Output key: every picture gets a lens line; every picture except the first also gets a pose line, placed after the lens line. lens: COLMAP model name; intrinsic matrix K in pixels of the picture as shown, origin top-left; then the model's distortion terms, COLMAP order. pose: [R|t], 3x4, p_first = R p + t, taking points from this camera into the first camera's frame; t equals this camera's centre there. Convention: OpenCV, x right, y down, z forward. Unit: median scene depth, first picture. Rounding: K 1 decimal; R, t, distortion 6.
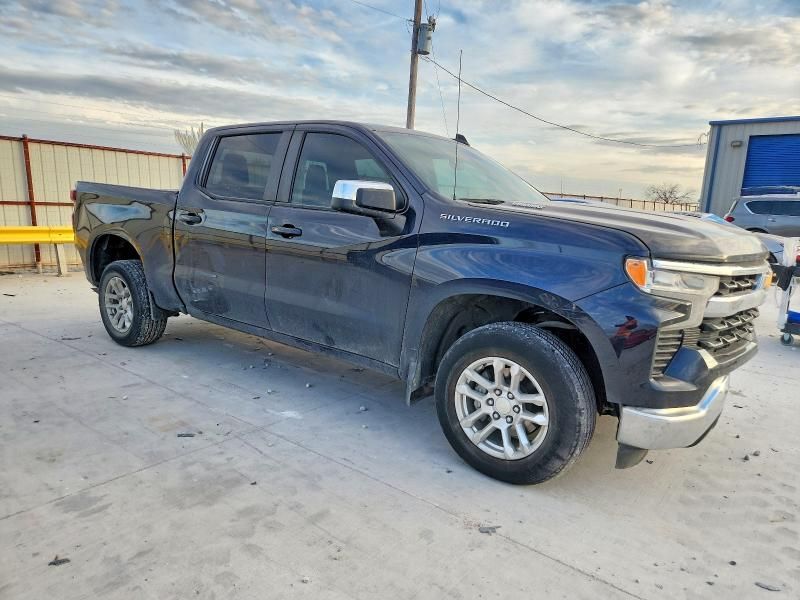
lens RADIAL K [[602.8, 0, 395.8], [0, 602.8, 298.8], [0, 0, 1]] dist [0.022930, -0.016913]
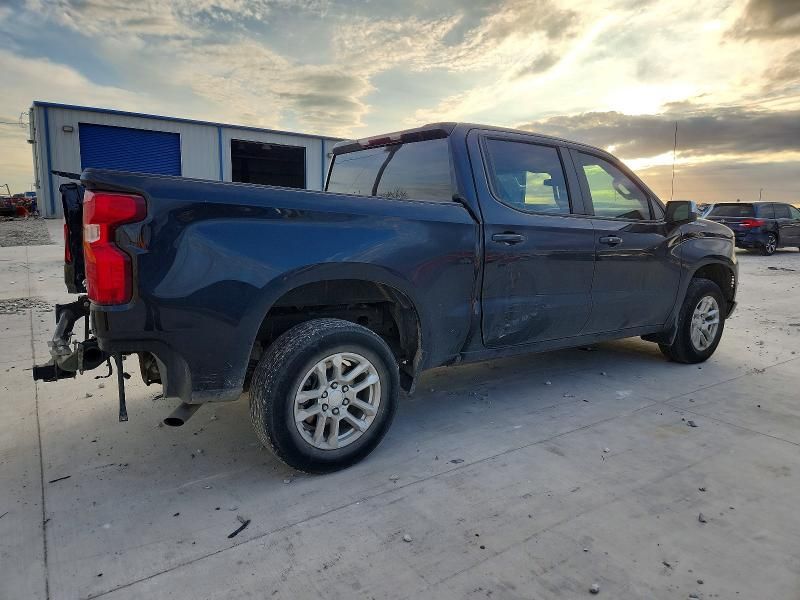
lens RADIAL K [[602.8, 0, 398.4], [0, 602.8, 300.5], [0, 0, 1]] dist [0.022930, -0.016913]
pose [[0.194904, -0.172765, 0.965487, -1.175814], [0.132128, 0.980017, 0.148692, -0.191235], [-0.971882, 0.098587, 0.213837, 0.982926]]
